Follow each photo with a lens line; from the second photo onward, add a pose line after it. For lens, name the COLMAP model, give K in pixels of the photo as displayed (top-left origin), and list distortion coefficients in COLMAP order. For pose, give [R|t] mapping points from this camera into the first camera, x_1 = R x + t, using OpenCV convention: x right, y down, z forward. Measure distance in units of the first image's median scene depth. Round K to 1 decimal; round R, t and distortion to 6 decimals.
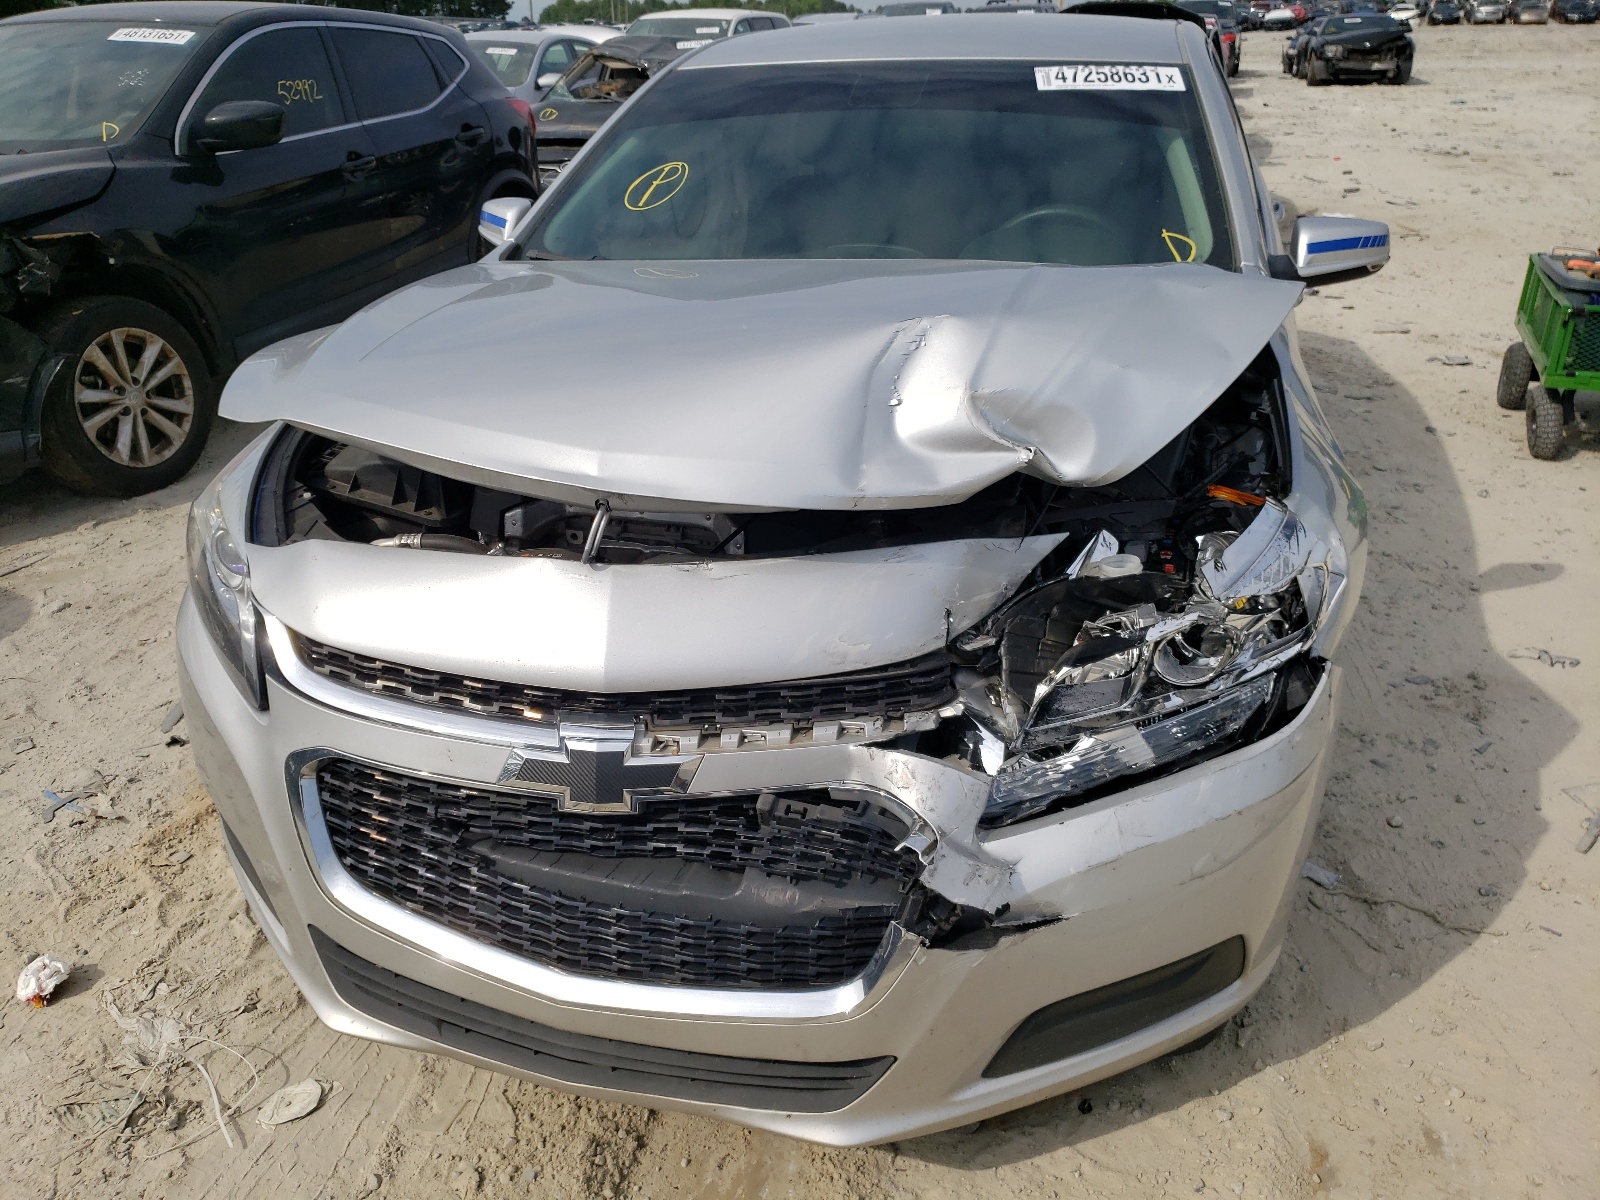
lens RADIAL K [[1218.4, 0, 840.9], [0, 1218.4, 597.9], [0, 0, 1]] dist [0.044676, -0.009532]
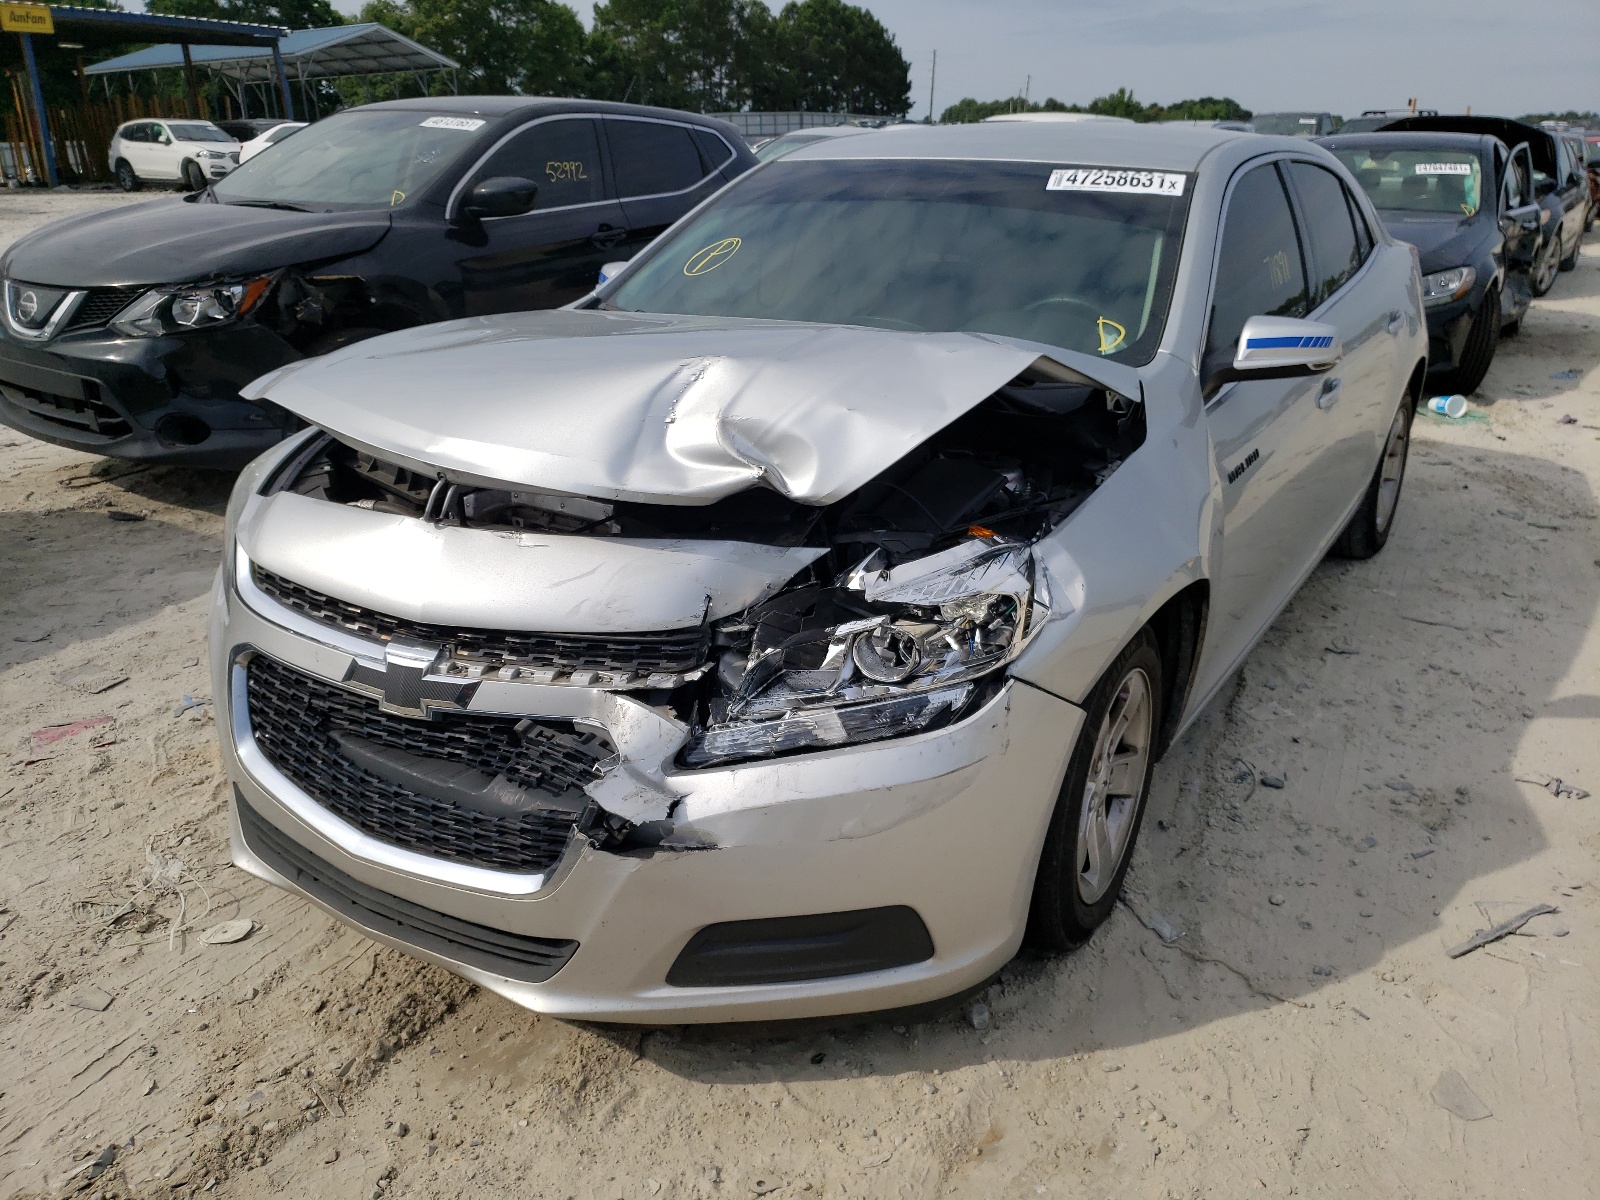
lens RADIAL K [[1218.4, 0, 840.9], [0, 1218.4, 597.9], [0, 0, 1]] dist [0.044676, -0.009532]
pose [[0.965322, 0.118247, -0.232745, 0.480157], [-0.133614, 0.989702, -0.051348, 0.053987], [0.224276, 0.080666, 0.971181, -0.141495]]
